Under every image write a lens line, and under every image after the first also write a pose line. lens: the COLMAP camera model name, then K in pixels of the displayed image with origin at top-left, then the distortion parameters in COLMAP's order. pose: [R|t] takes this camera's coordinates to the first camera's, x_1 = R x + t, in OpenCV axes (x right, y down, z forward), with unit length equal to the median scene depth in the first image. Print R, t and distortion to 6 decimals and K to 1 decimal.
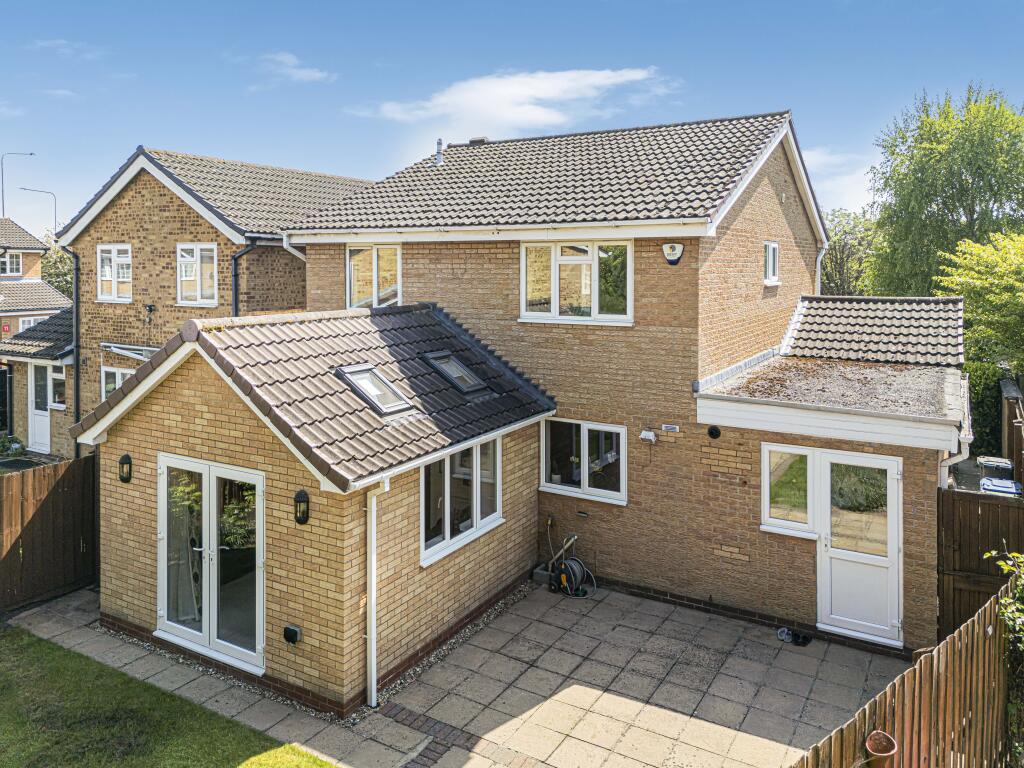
lens RADIAL K [[766.4, 0, 510.6], [0, 766.4, 389.0], [0, 0, 1]] dist [0.054774, -0.045088]
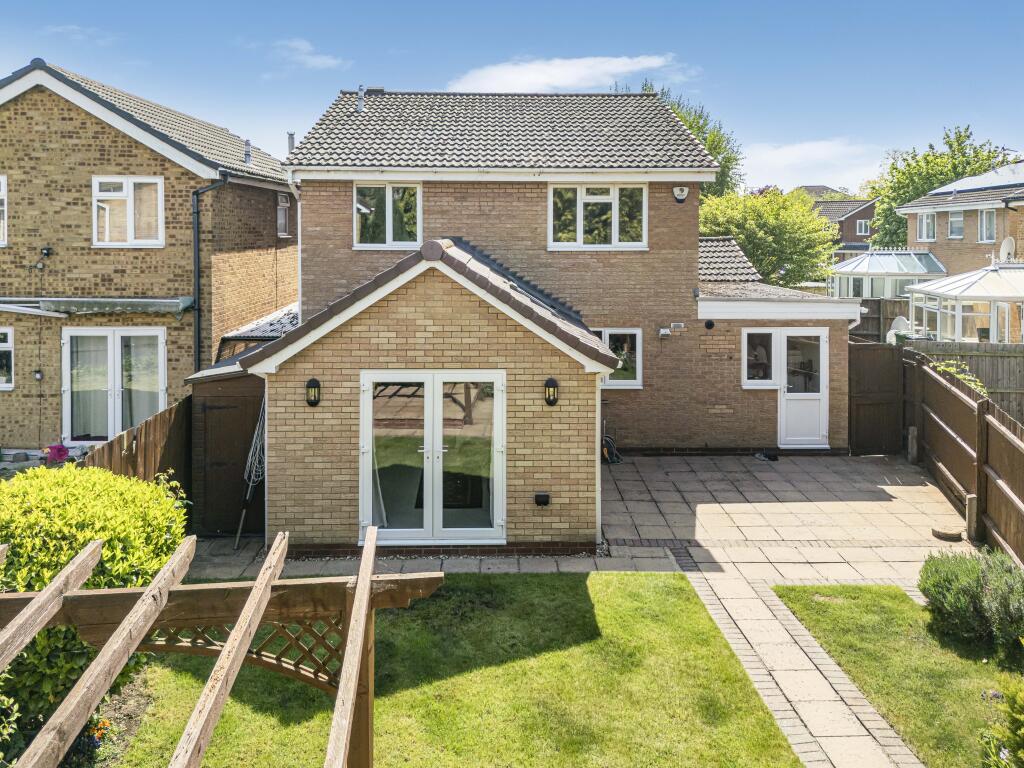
lens RADIAL K [[766.4, 0, 513.3], [0, 766.4, 382.6], [0, 0, 1]] dist [0.054774, -0.045088]
pose [[0.847294, -0.099773, 0.521669, -0.702340], [0.082274, 0.994997, 0.056671, 0.047359], [-0.524714, -0.005097, 0.851263, -0.002239]]
